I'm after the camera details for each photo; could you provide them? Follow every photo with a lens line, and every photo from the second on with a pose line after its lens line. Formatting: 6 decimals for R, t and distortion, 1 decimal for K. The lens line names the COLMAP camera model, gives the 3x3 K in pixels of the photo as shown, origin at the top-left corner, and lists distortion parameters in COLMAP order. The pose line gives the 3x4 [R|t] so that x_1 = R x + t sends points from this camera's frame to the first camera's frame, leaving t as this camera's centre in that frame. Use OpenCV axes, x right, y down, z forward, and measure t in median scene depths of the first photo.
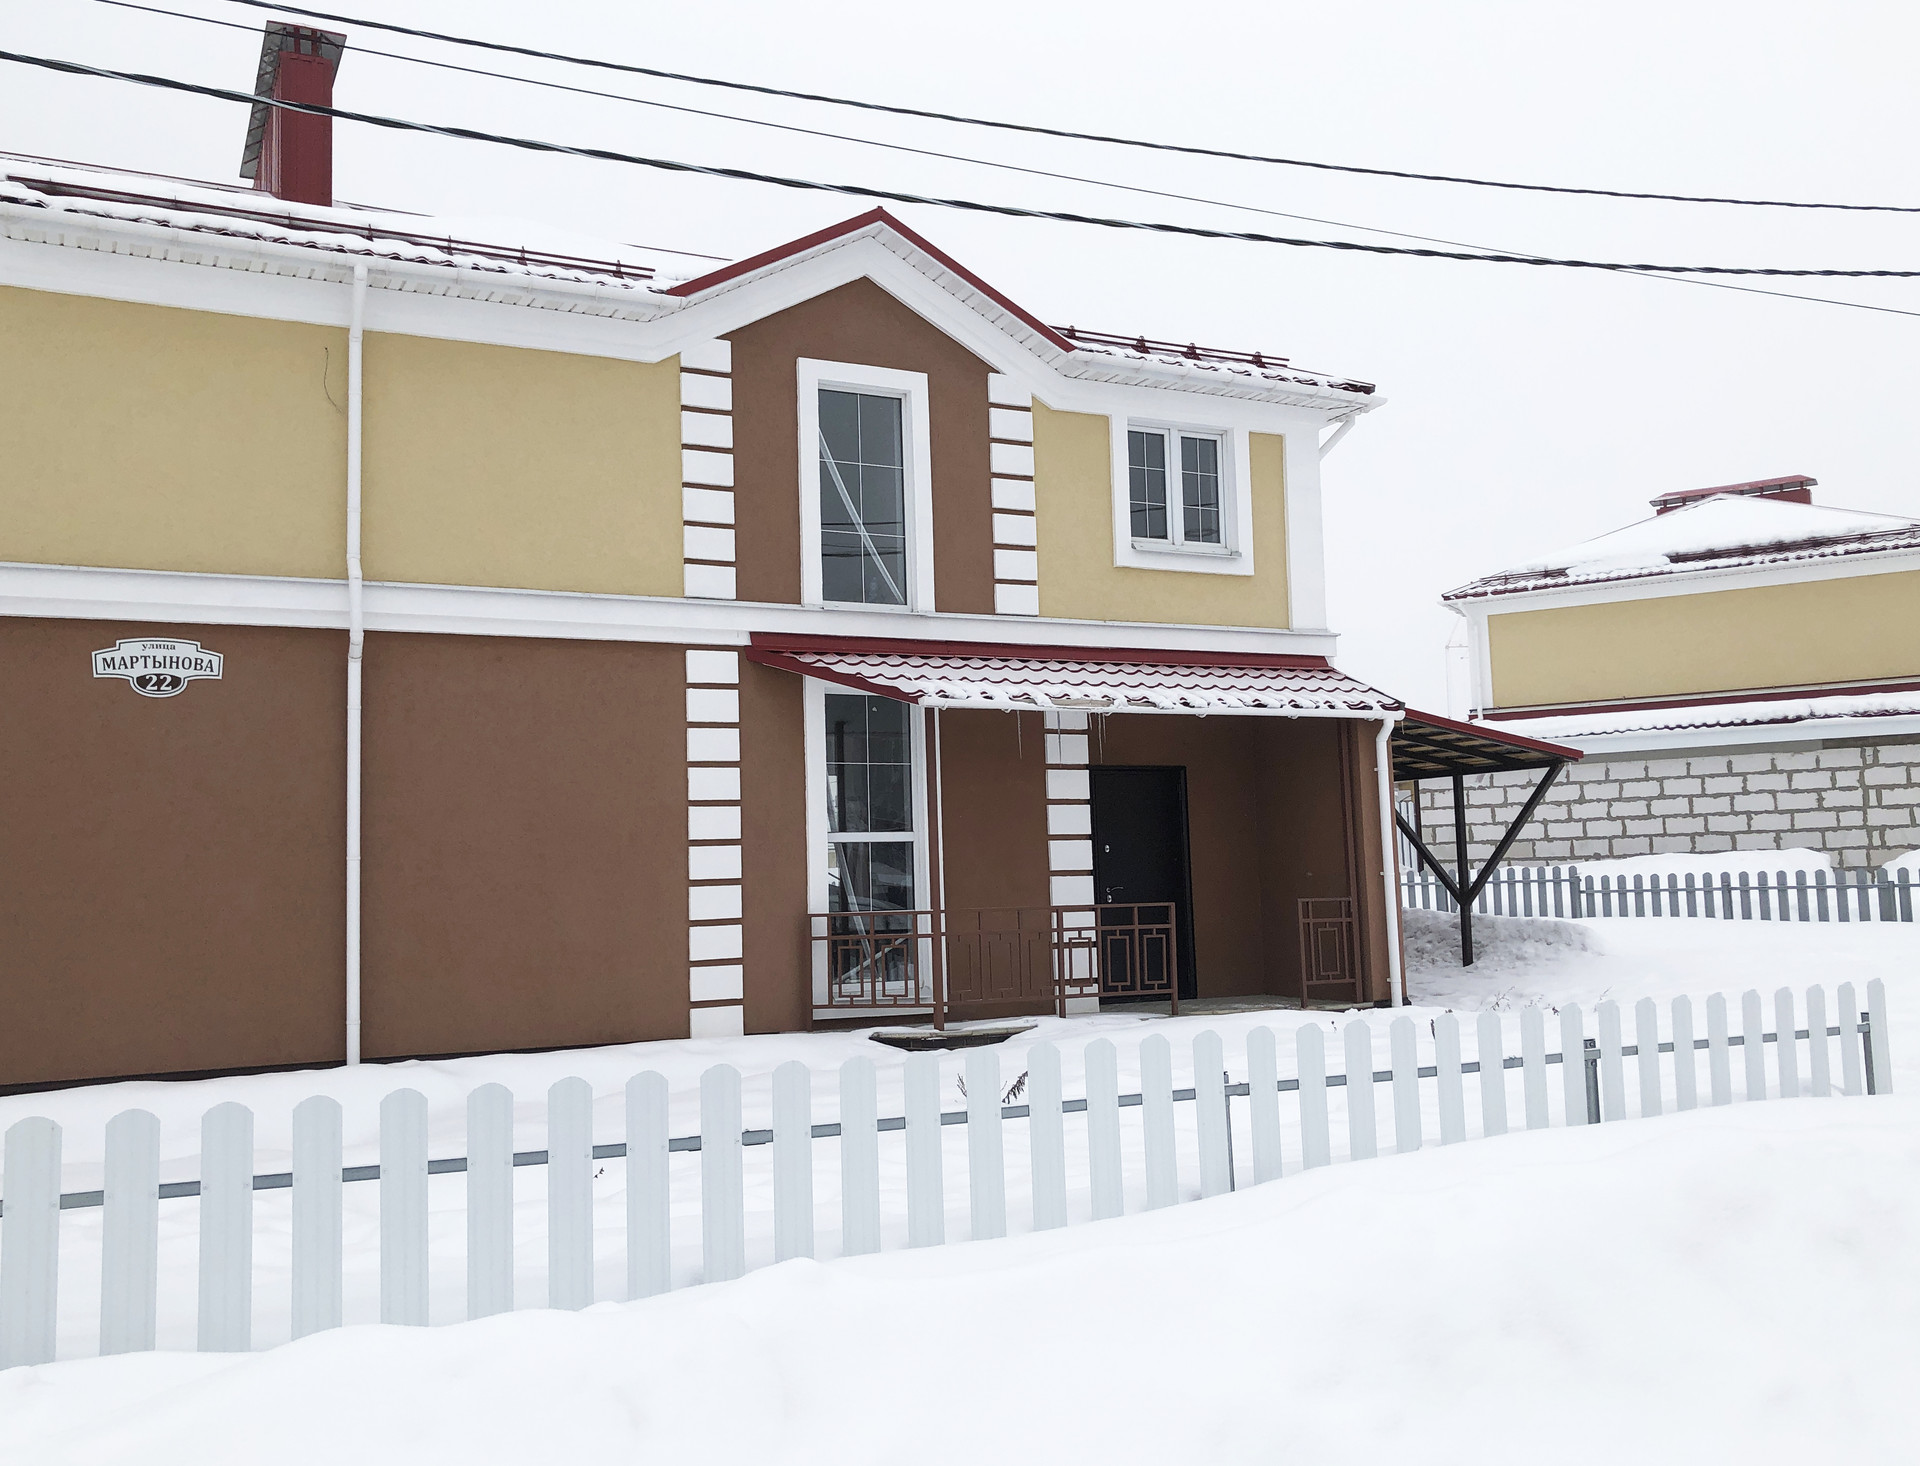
lens RADIAL K [[1606.3, 0, 960.2], [0, 1606.3, 799.9], [0, 0, 1]] dist [0.189494, -0.002196]
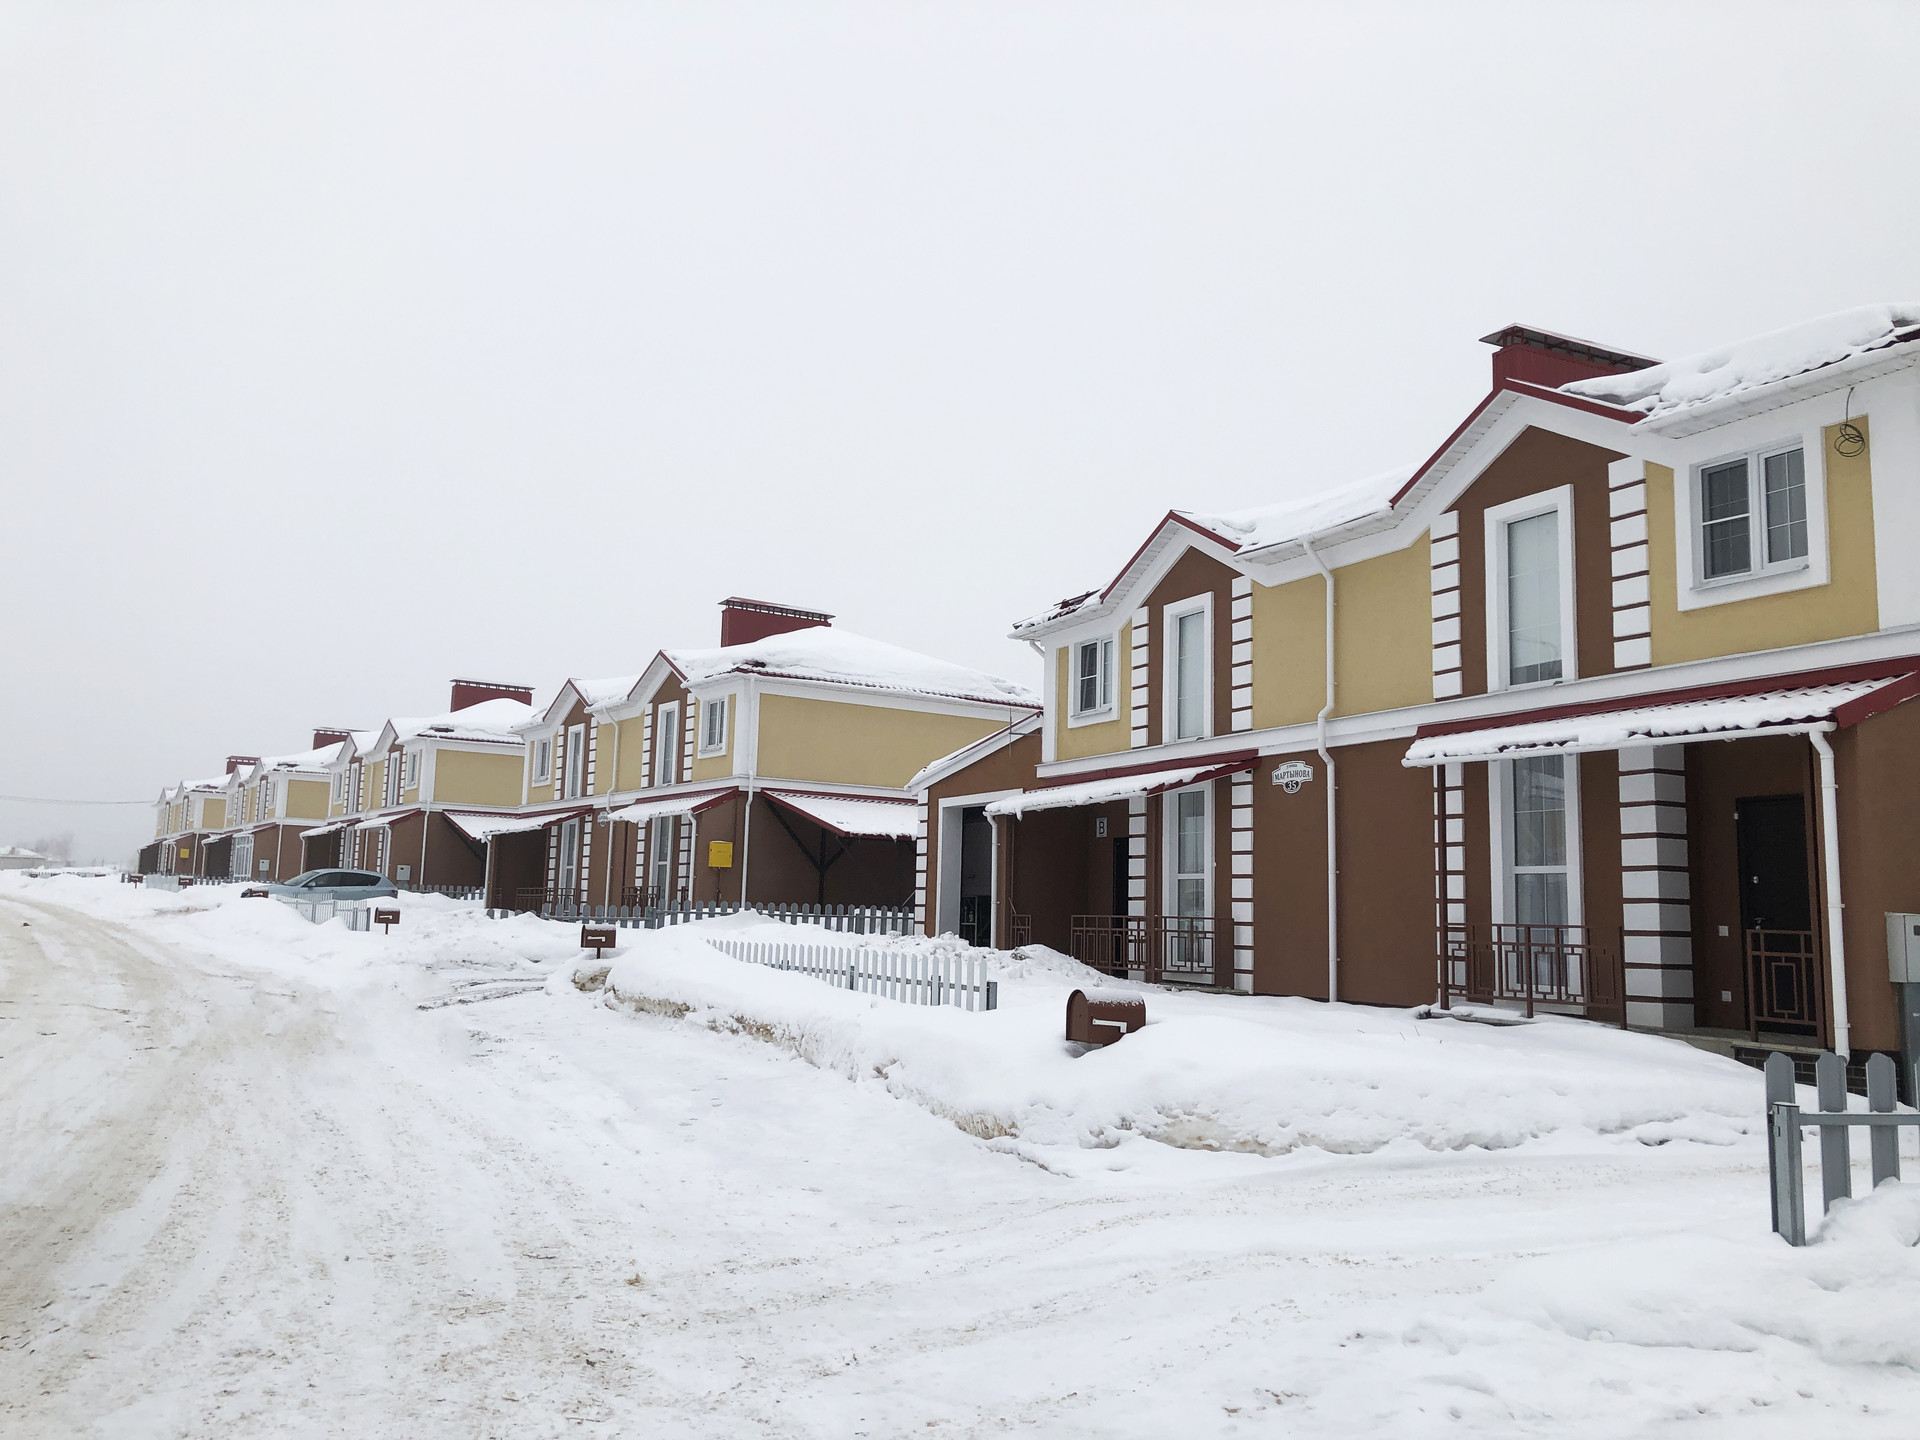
lens RADIAL K [[1543.9, 0, 960.0], [0, 1543.9, 720.0], [0, 0, 1]] dist [0.003802, -0.091554]
pose [[0.040379, -0.092662, -0.994879, 1.156173], [0.048531, 0.994697, -0.090675, -0.003525], [0.998005, -0.044621, 0.044662, 0.517935]]
